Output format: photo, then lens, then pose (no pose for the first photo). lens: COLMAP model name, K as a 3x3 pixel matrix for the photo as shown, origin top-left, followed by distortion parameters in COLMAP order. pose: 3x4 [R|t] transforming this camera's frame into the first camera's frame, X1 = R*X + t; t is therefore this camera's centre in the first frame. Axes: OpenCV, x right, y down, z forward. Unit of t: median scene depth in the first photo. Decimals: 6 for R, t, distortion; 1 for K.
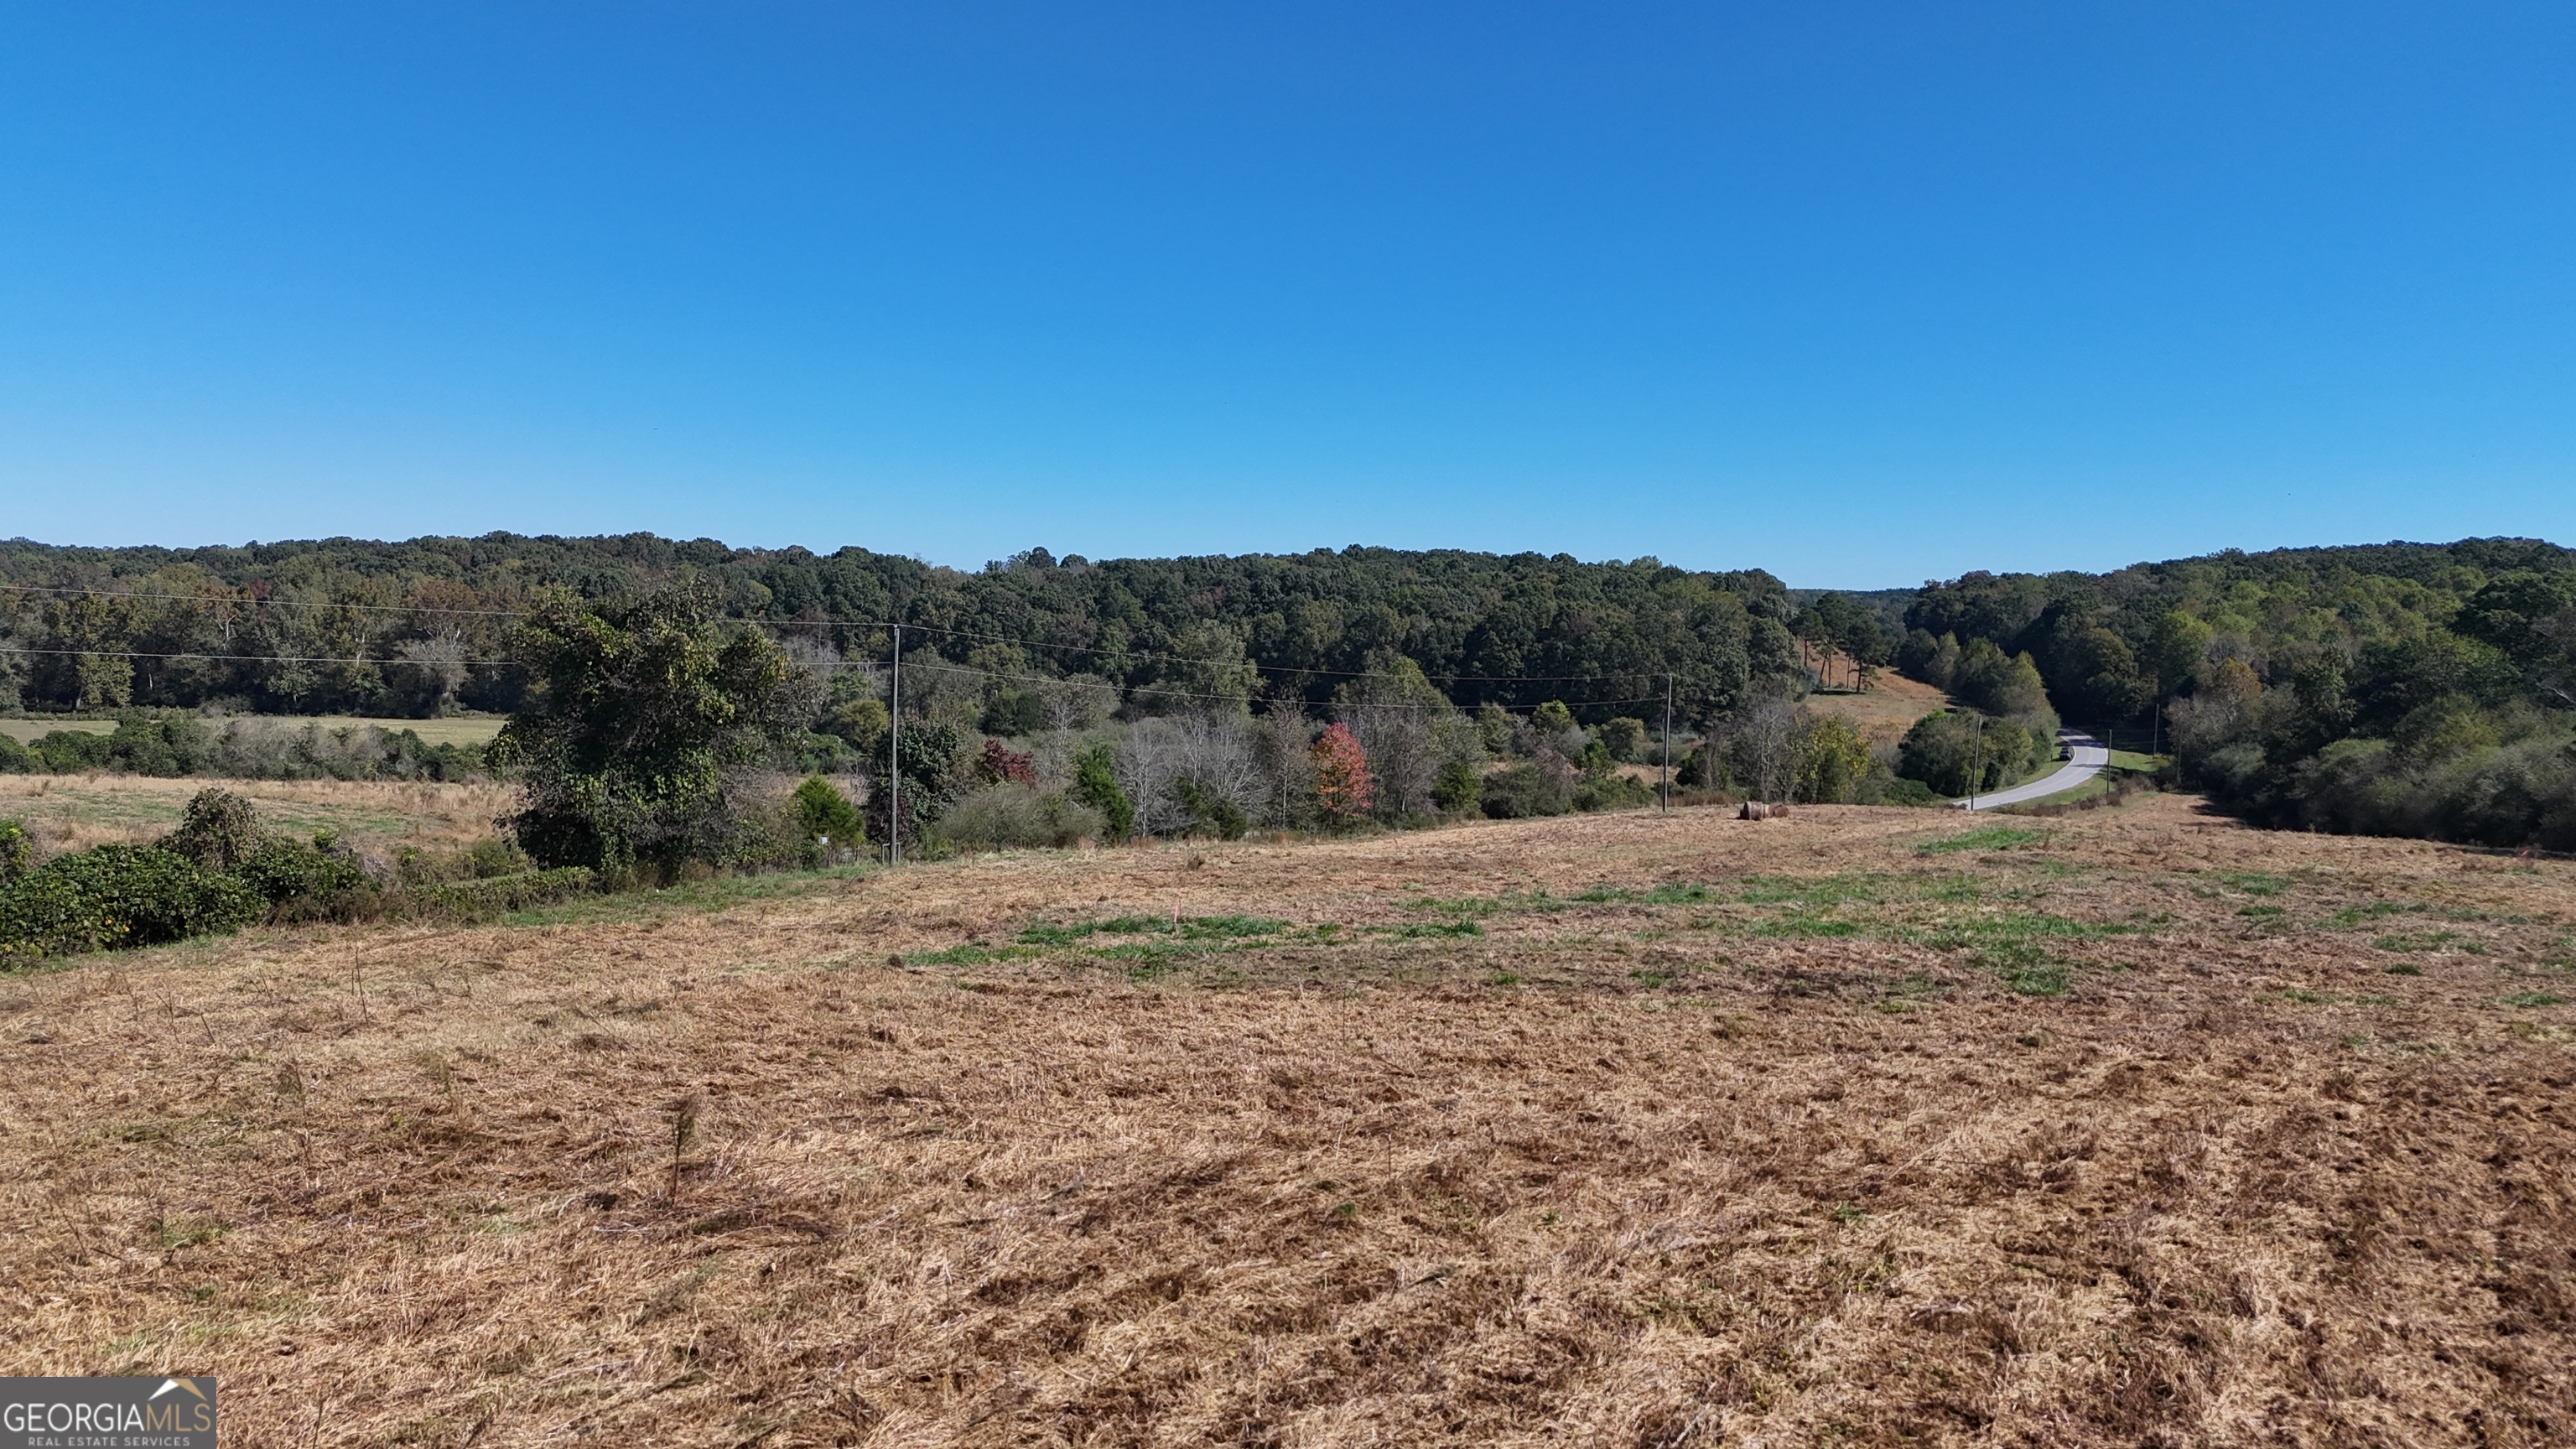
lens RADIAL K [[1836.3, 0, 1285.9], [0, 1836.3, 744.3], [0, 0, 1]] dist [0.108800, -0.180118]
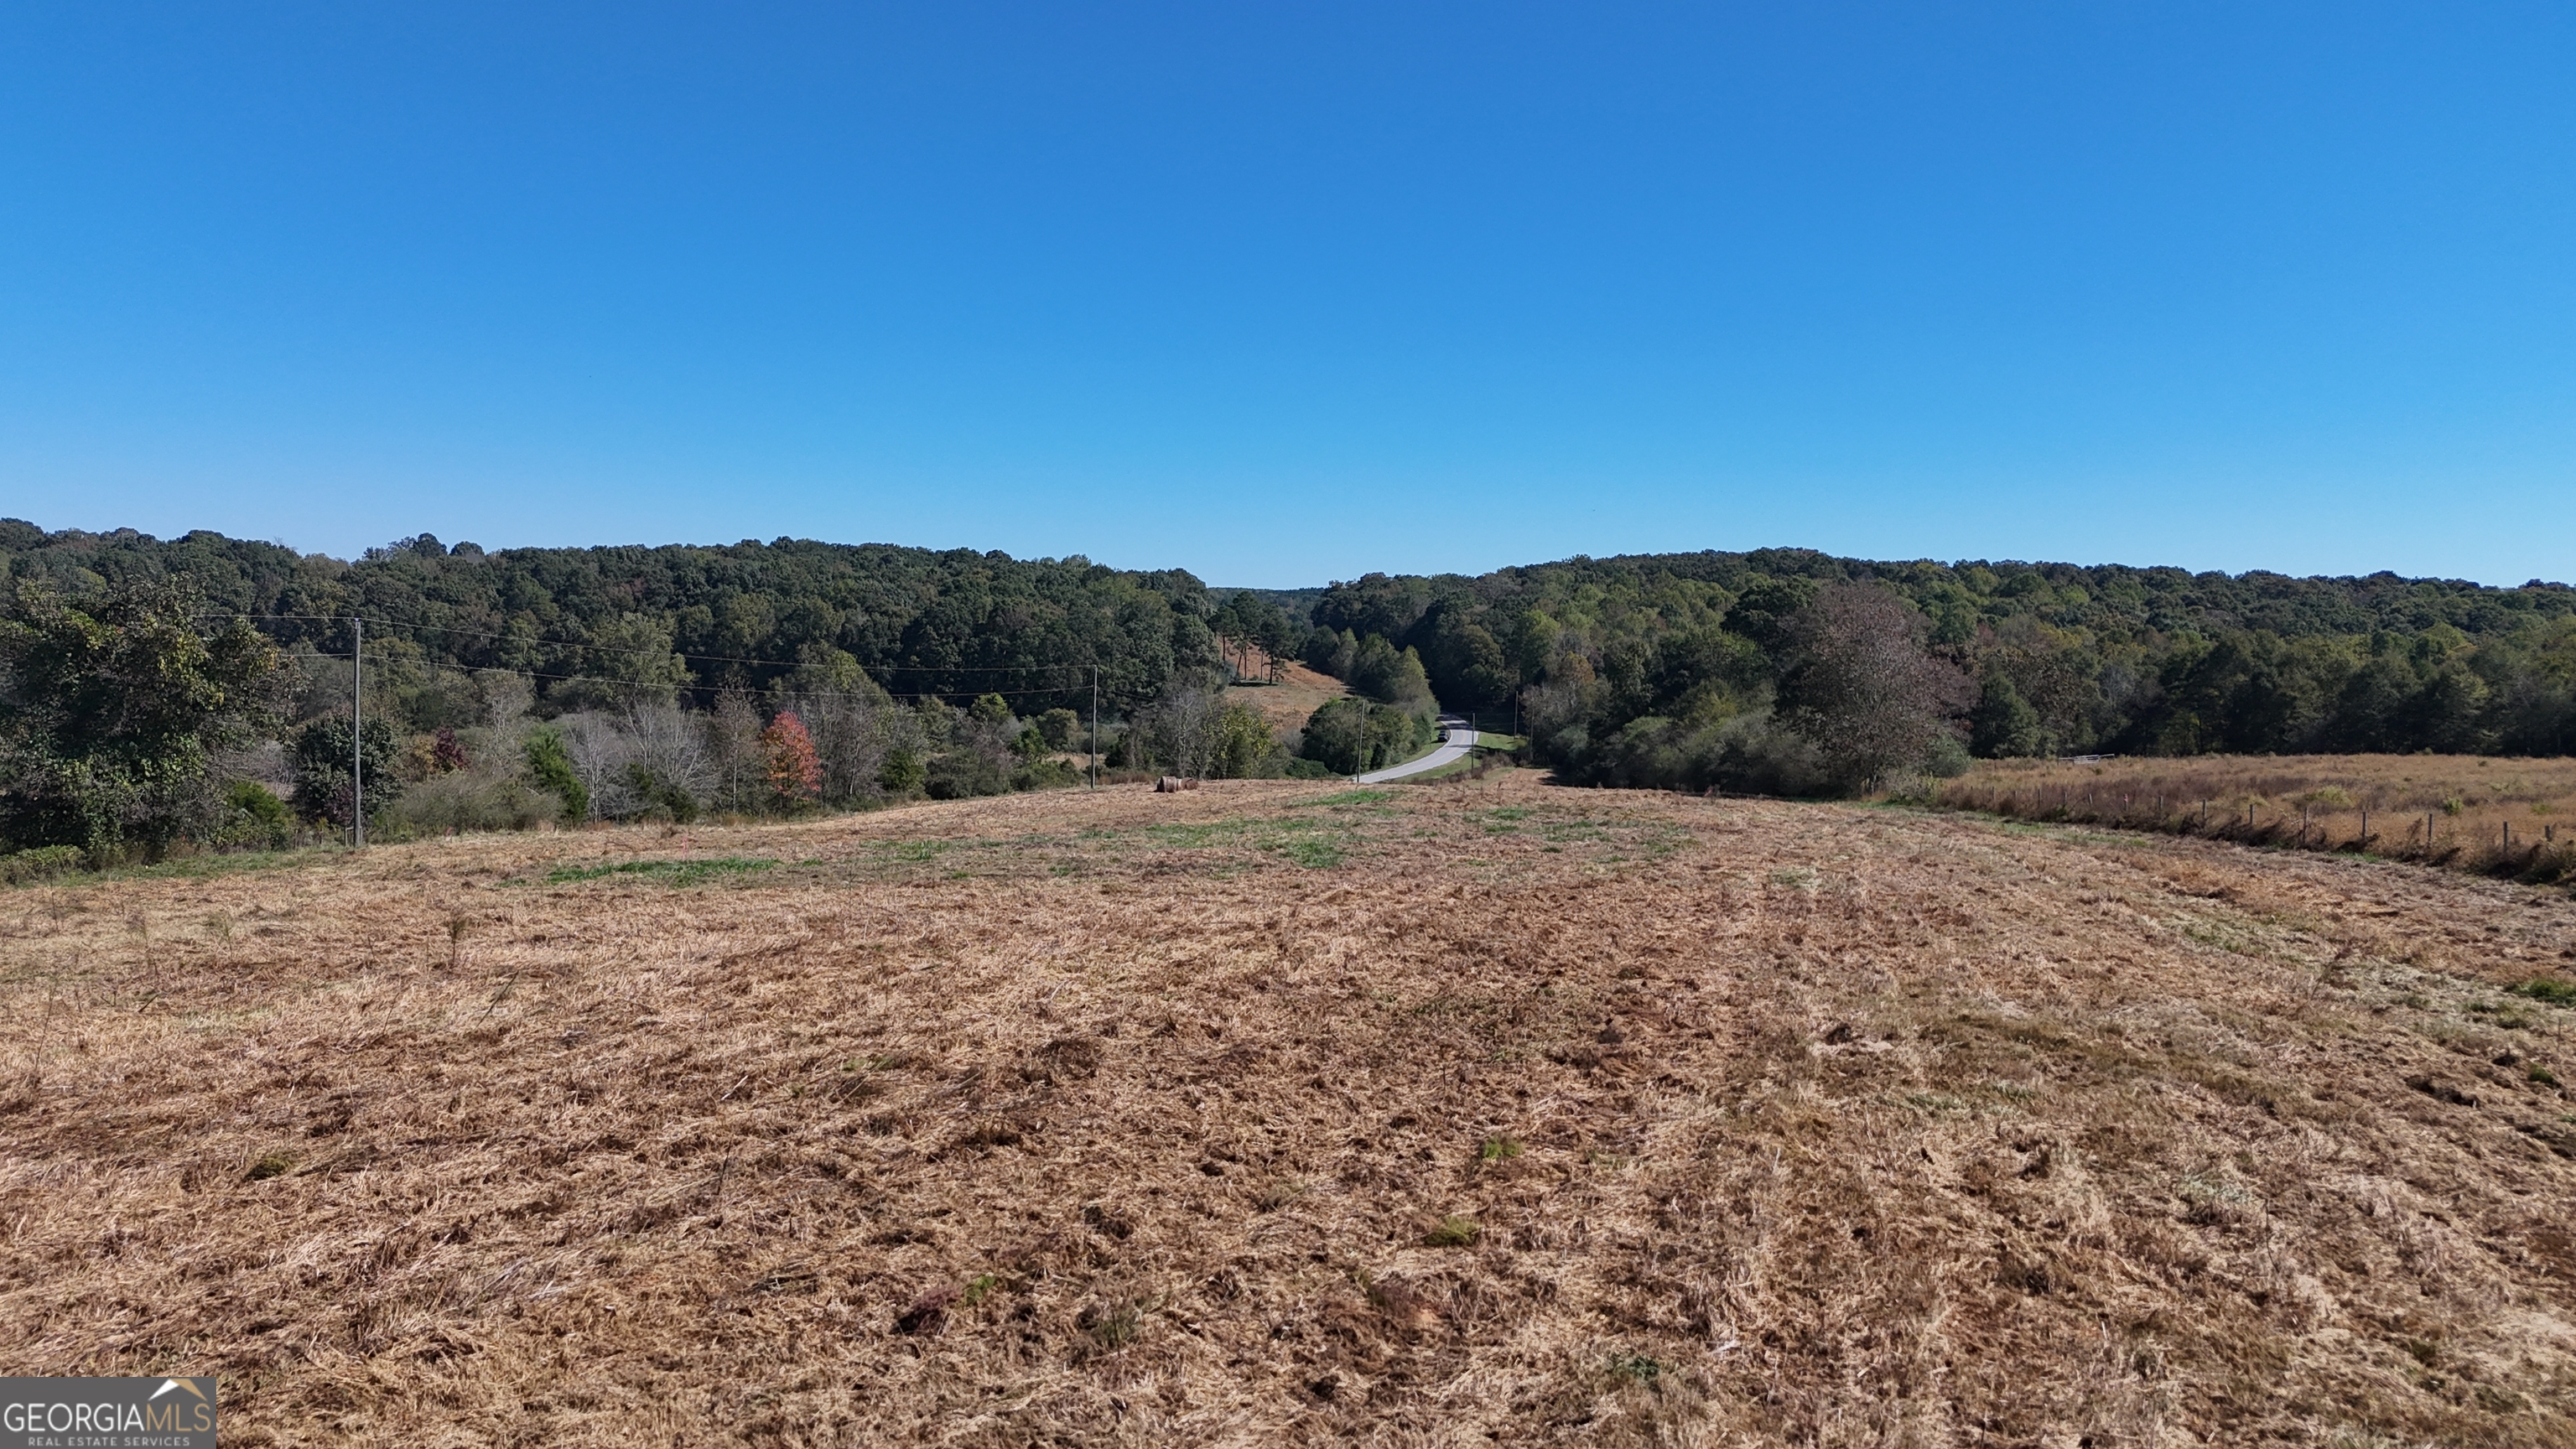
lens RADIAL K [[1836.3, 0, 1285.9], [0, 1836.3, 744.3], [0, 0, 1]] dist [0.108800, -0.180118]
pose [[0.954331, -0.018141, 0.298199, -0.004955], [0.017350, 0.999835, 0.005298, 0.002151], [-0.298246, 0.000117, 0.954489, -0.033924]]
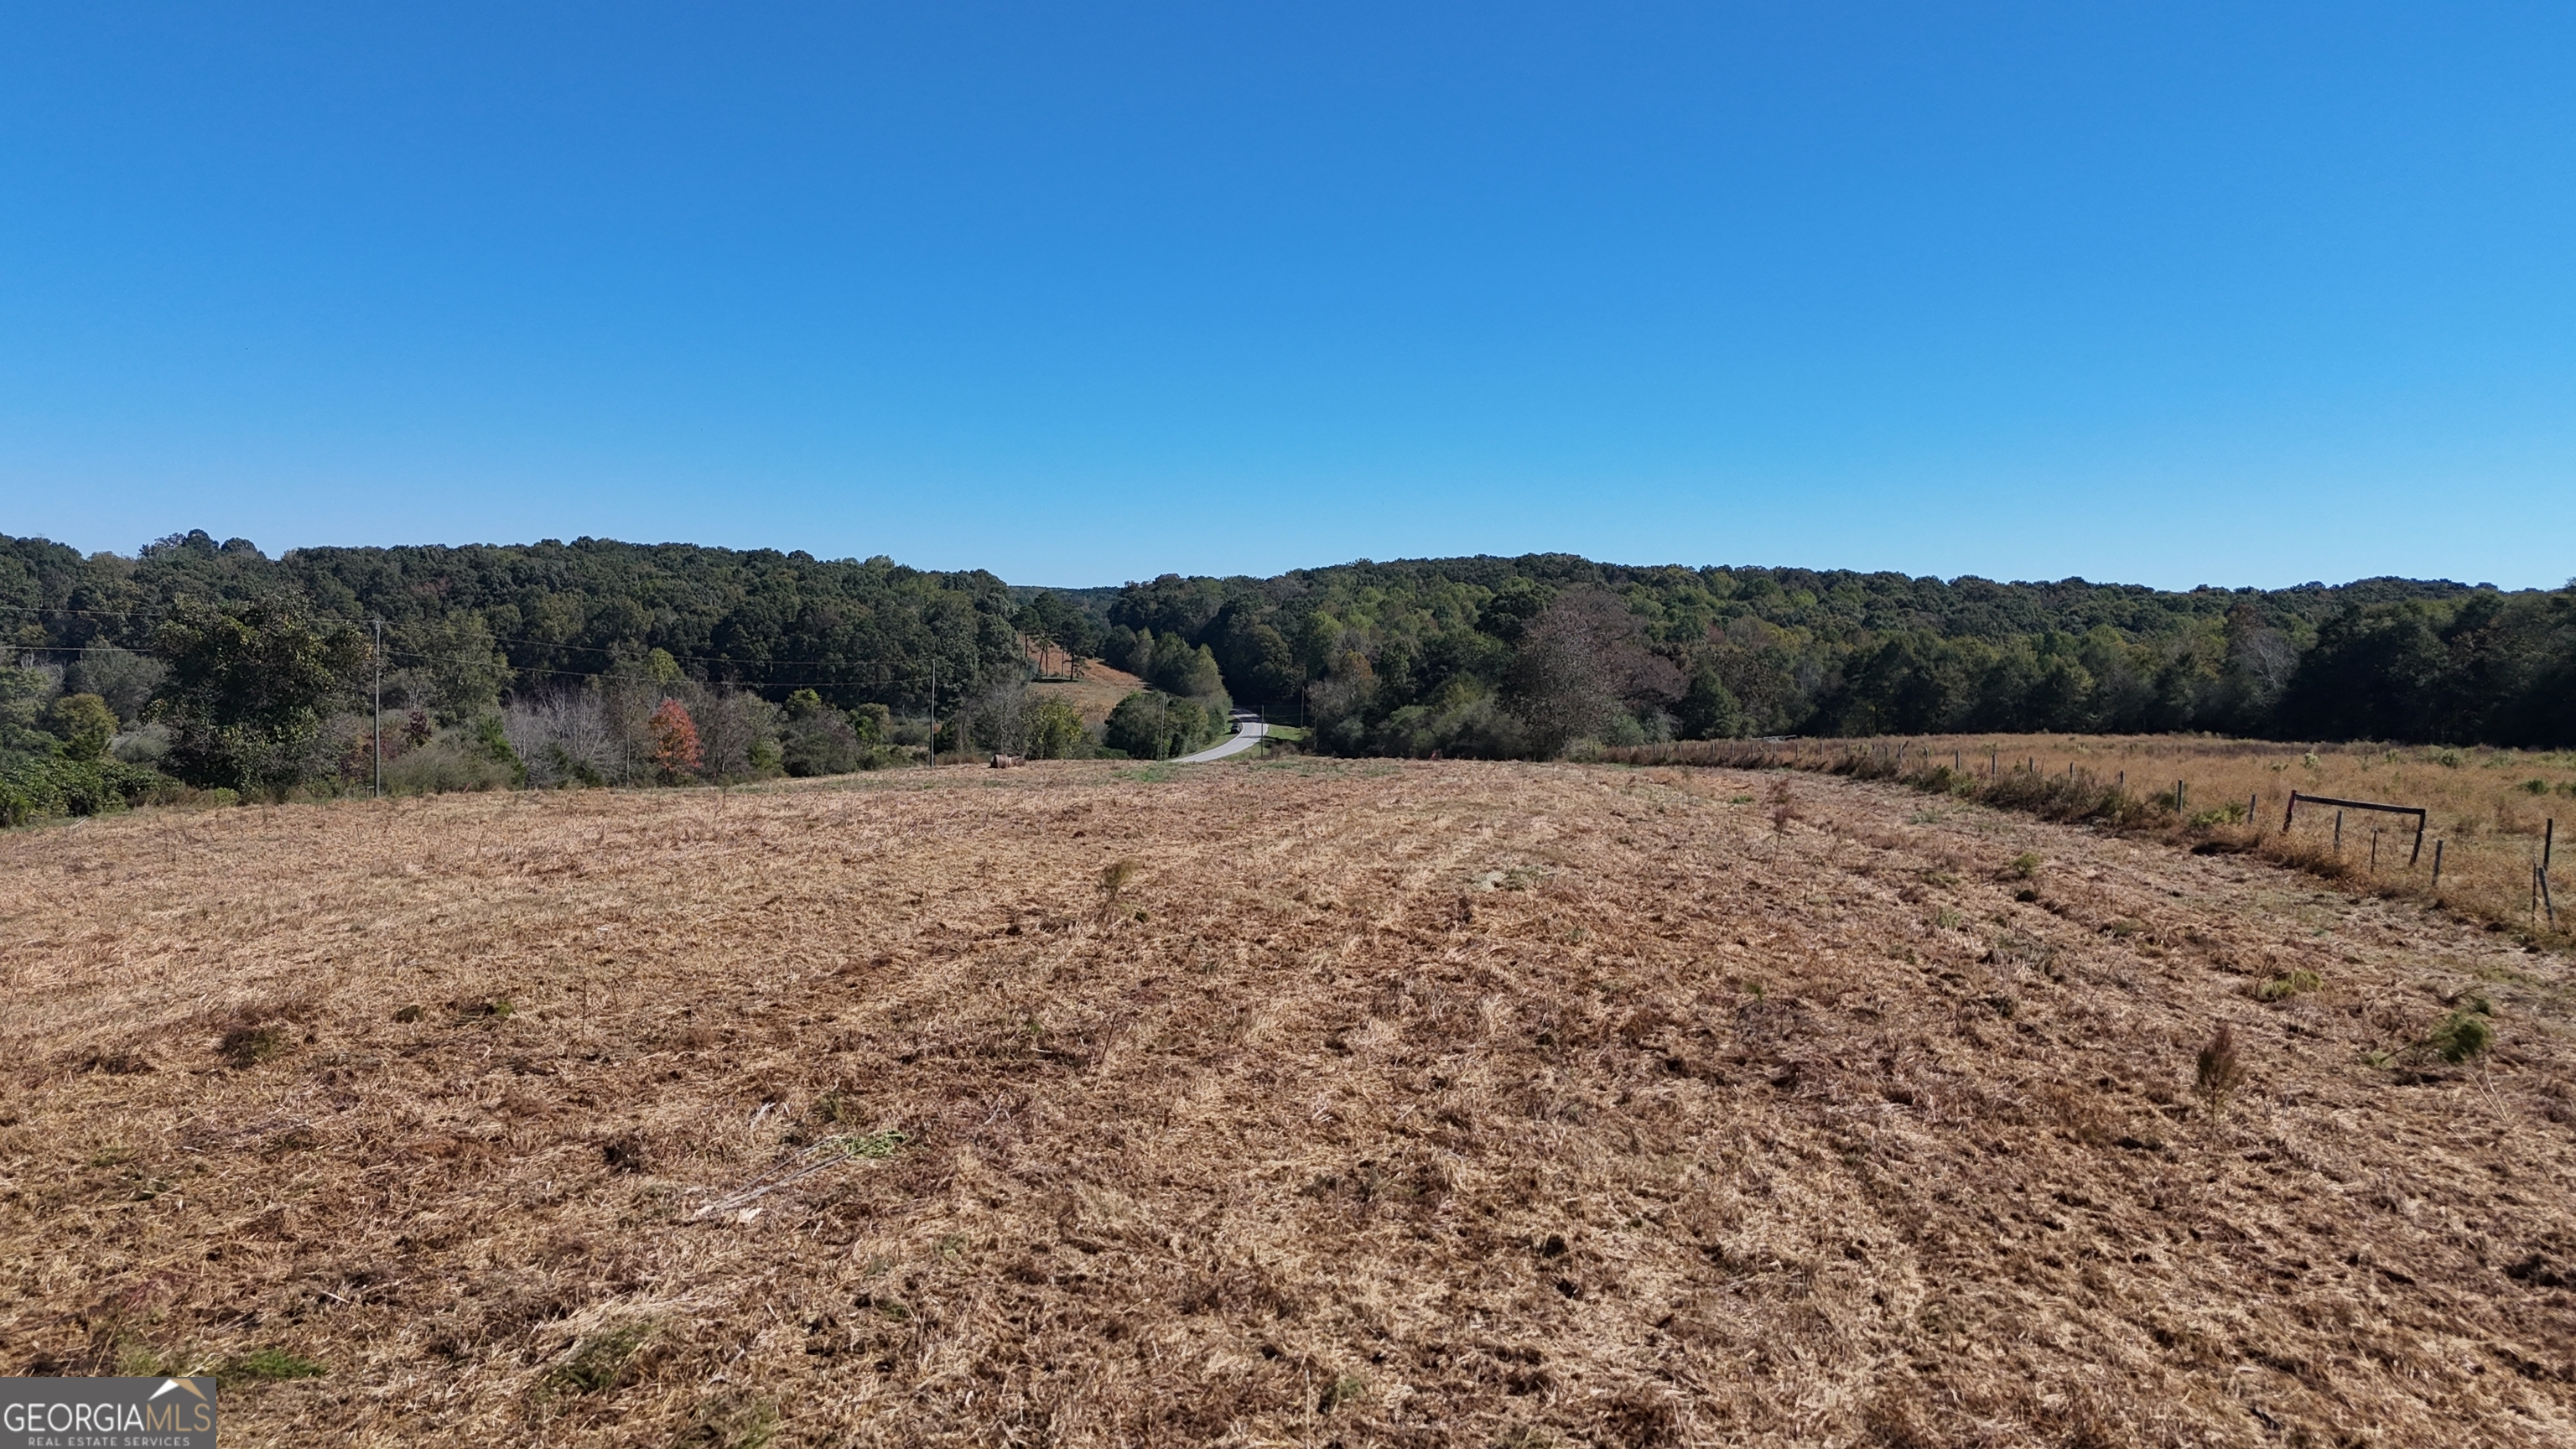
lens RADIAL K [[1836.3, 0, 1285.9], [0, 1836.3, 744.3], [0, 0, 1]] dist [0.108800, -0.180118]
pose [[0.914782, -0.024440, 0.403207, -0.031804], [0.023037, 0.999700, 0.008329, 0.005749], [-0.403290, 0.001669, 0.915071, -0.101107]]
